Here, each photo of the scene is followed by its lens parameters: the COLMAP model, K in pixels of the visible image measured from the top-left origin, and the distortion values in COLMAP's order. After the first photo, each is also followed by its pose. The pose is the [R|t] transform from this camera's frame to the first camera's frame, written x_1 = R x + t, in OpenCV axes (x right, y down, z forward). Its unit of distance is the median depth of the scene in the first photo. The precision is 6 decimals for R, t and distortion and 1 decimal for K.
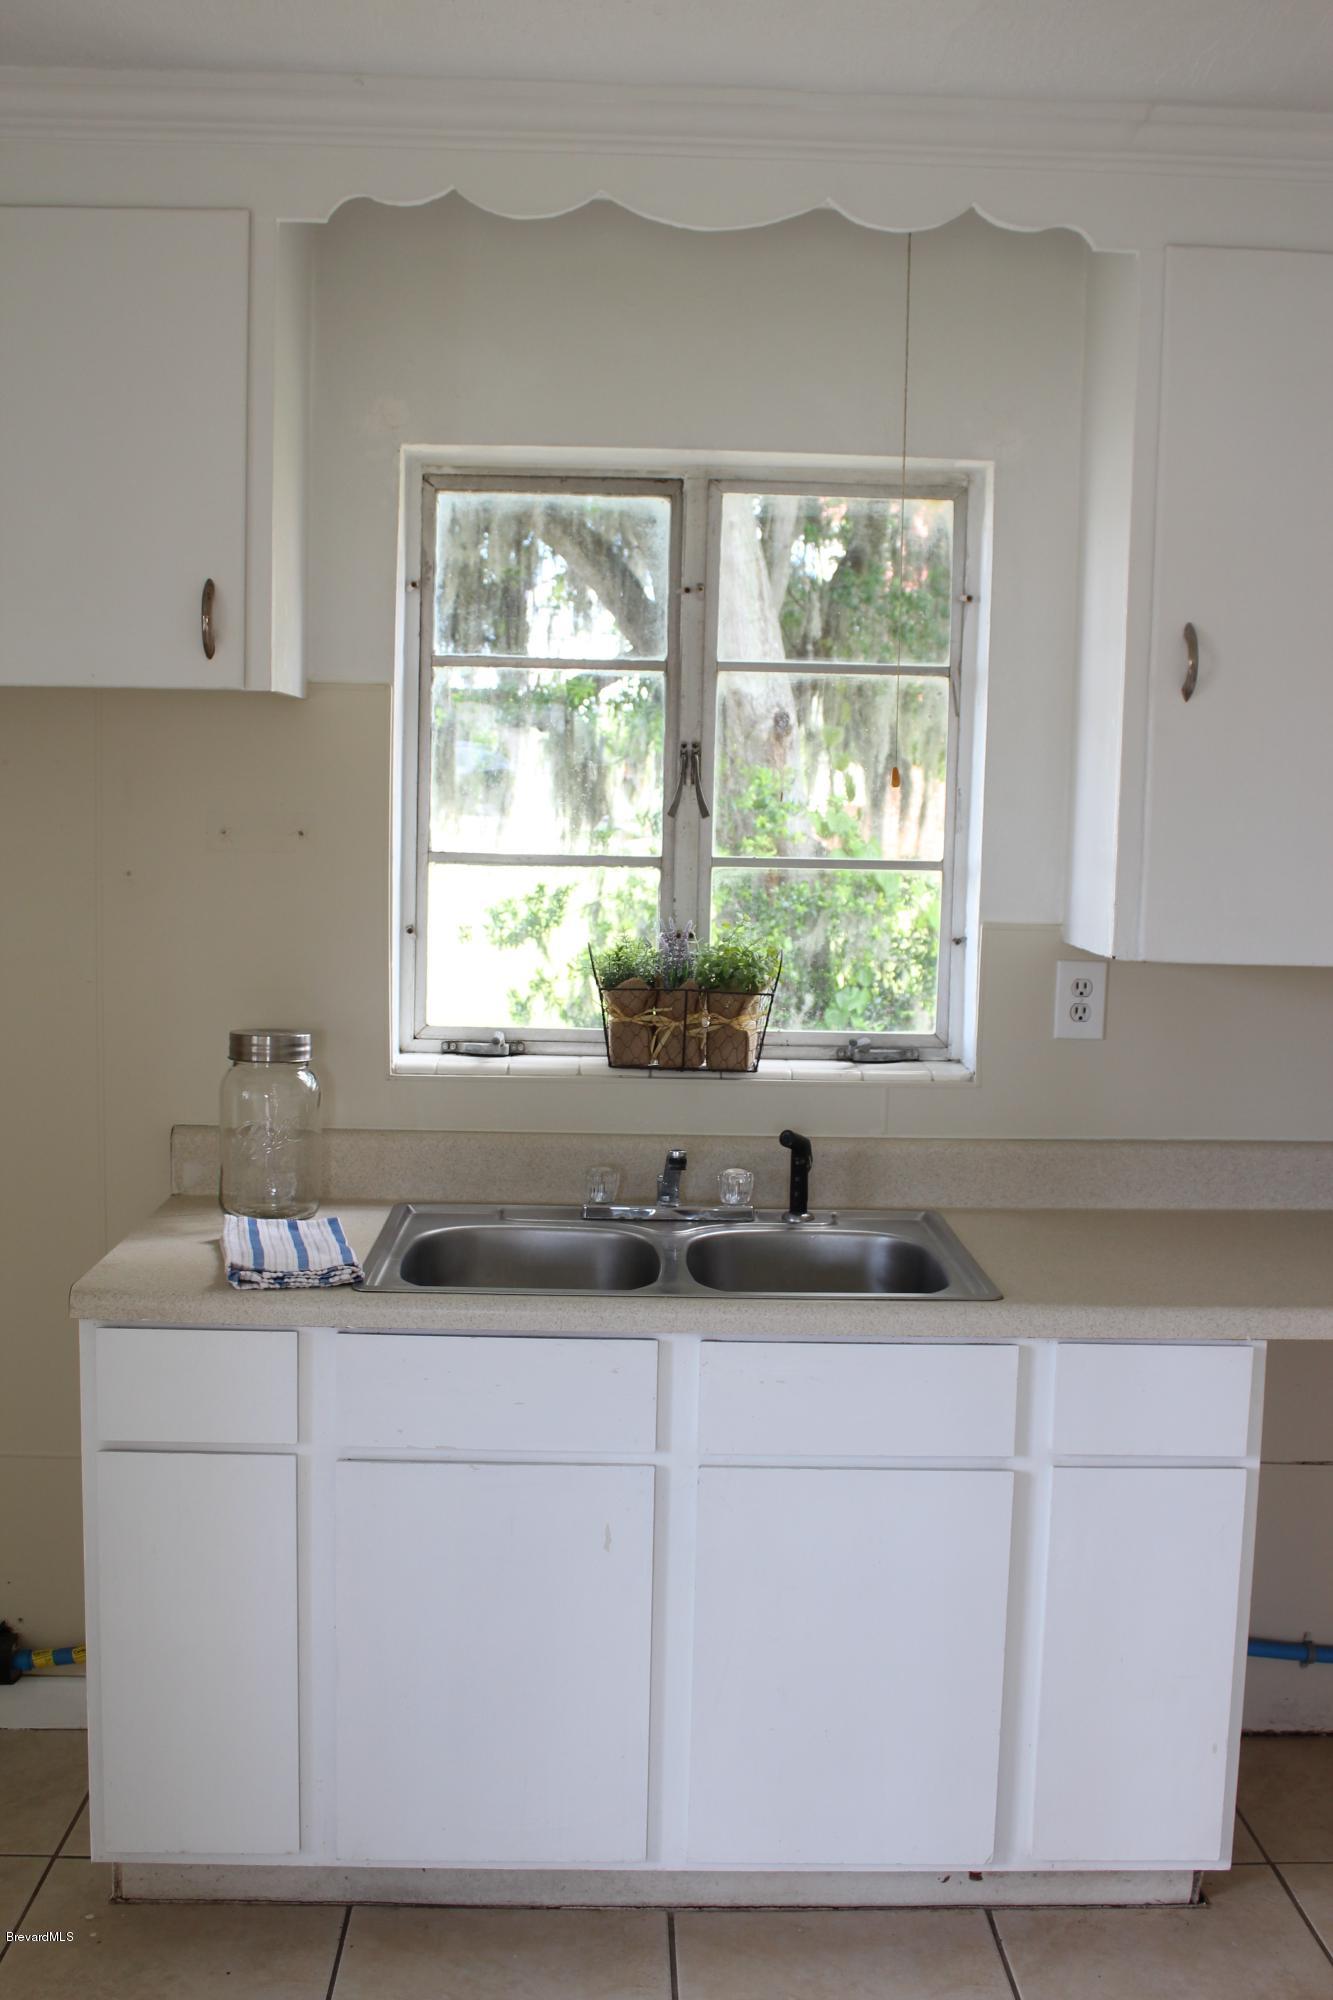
lens RADIAL K [[2043.0, 0, 666.5], [0, 2043.0, 1000.0], [0, 0, 1]] dist [-0.140023, 0.174385]
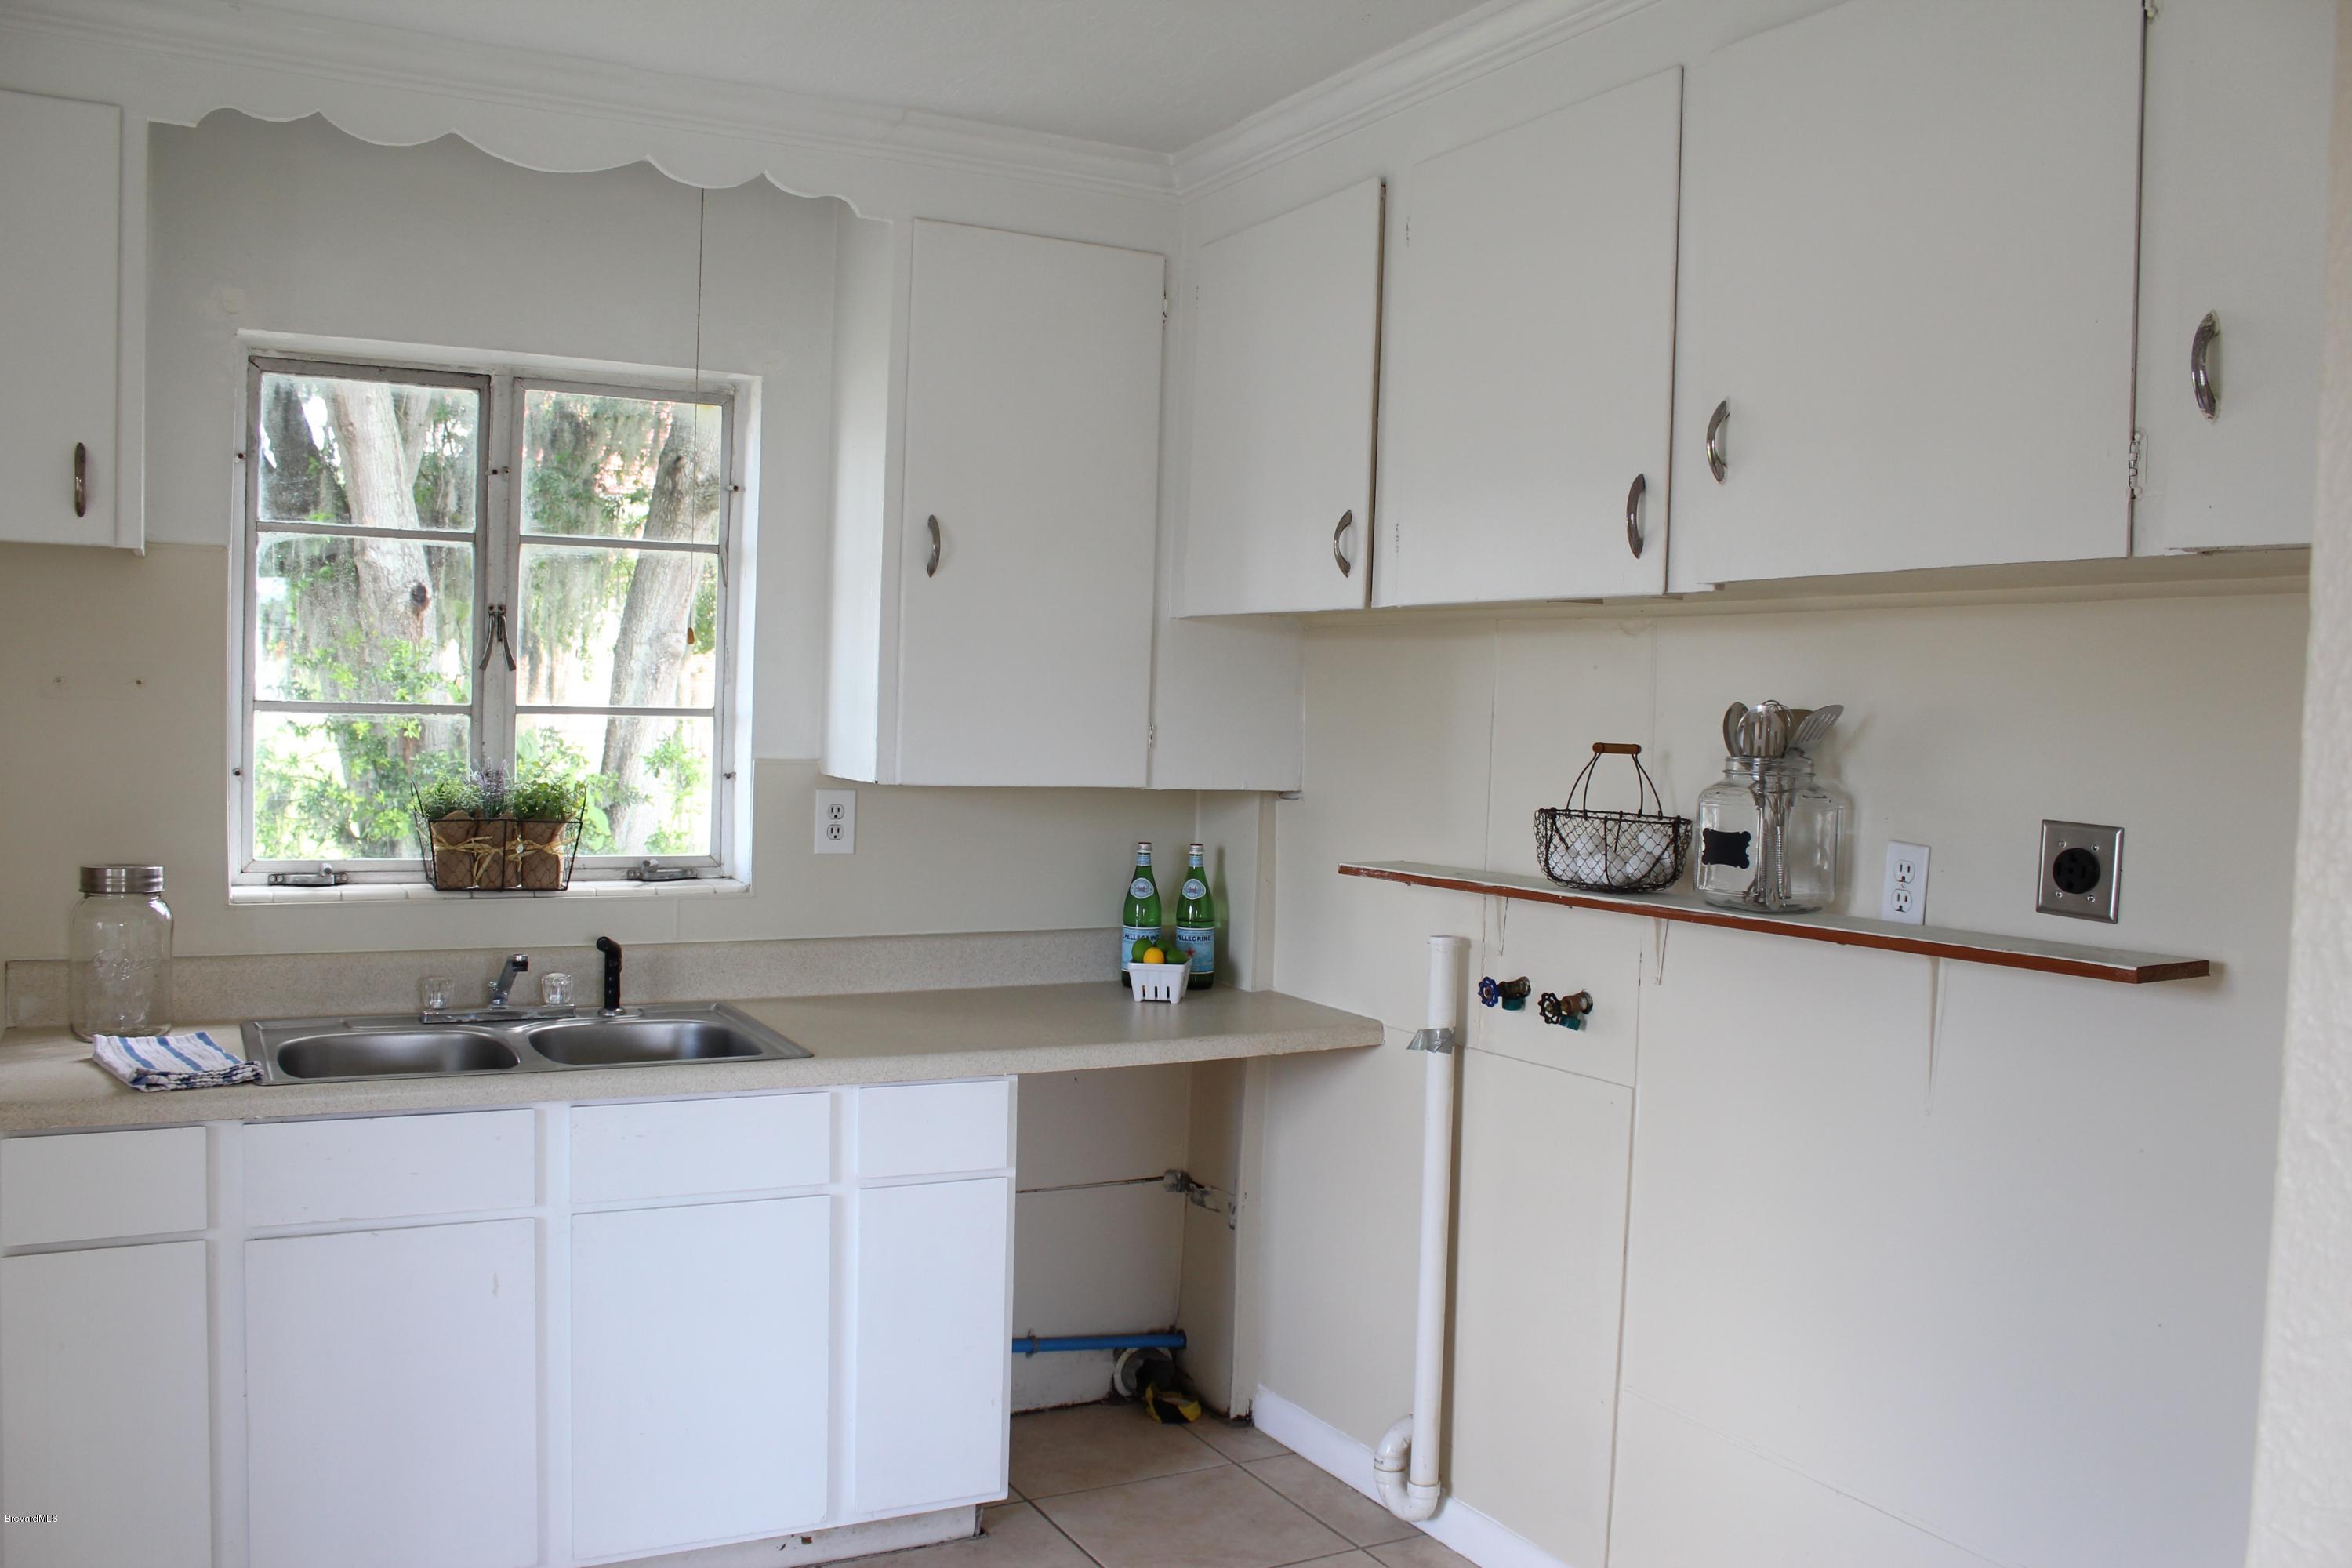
lens RADIAL K [[1959.7, 0, 1176.0], [0, 1959.7, 784.0], [0, 0, 1]] dist [-0.115700, 0.085610]
pose [[0.897650, -0.017167, 0.440375, -0.130764], [0.036271, 0.998729, -0.035001, 0.026627], [-0.439215, 0.047391, 0.897131, -0.140138]]
